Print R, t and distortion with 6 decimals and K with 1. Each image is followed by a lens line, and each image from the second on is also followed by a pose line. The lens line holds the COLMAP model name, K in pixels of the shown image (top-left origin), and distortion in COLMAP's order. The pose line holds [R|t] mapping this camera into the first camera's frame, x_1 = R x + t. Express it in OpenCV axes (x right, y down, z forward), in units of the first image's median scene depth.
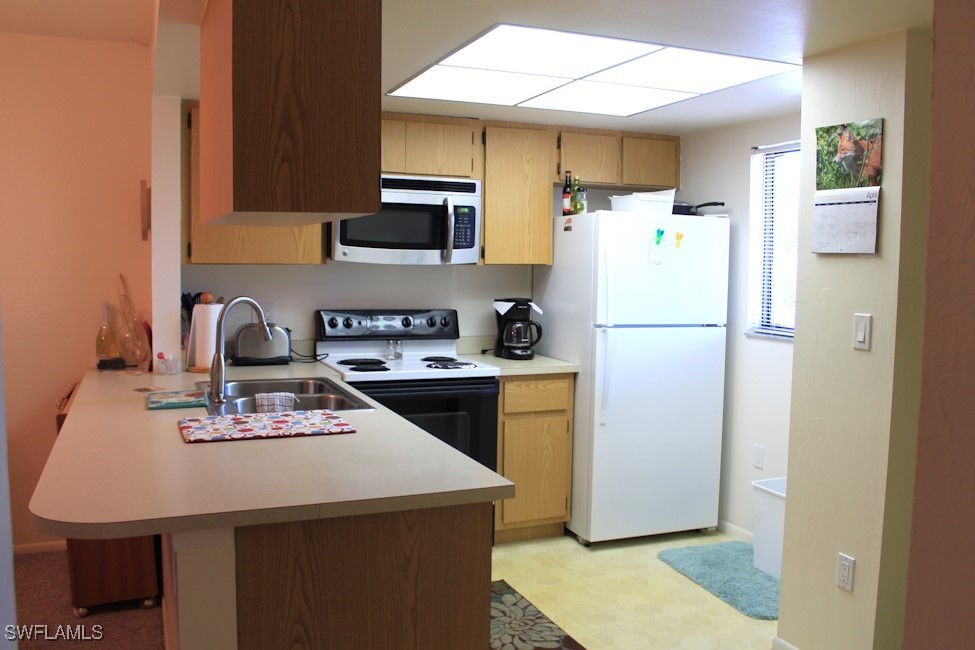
lens RADIAL K [[845.2, 0, 487.5], [0, 845.2, 325.0], [0, 0, 1]] dist [-0.170767, 0.139125]
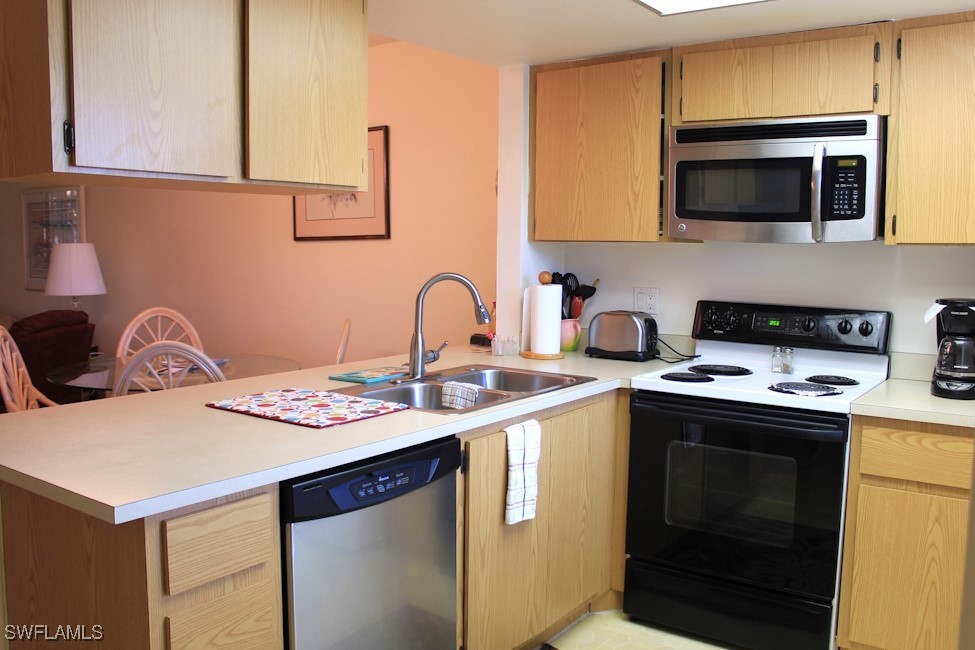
lens RADIAL K [[845.2, 0, 487.5], [0, 845.2, 325.0], [0, 0, 1]] dist [-0.170767, 0.139125]
pose [[0.510883, 0.072723, -0.856568, 0.393279], [-0.067878, 0.996717, 0.044138, -0.016168], [0.856966, 0.035593, 0.514142, 0.421292]]
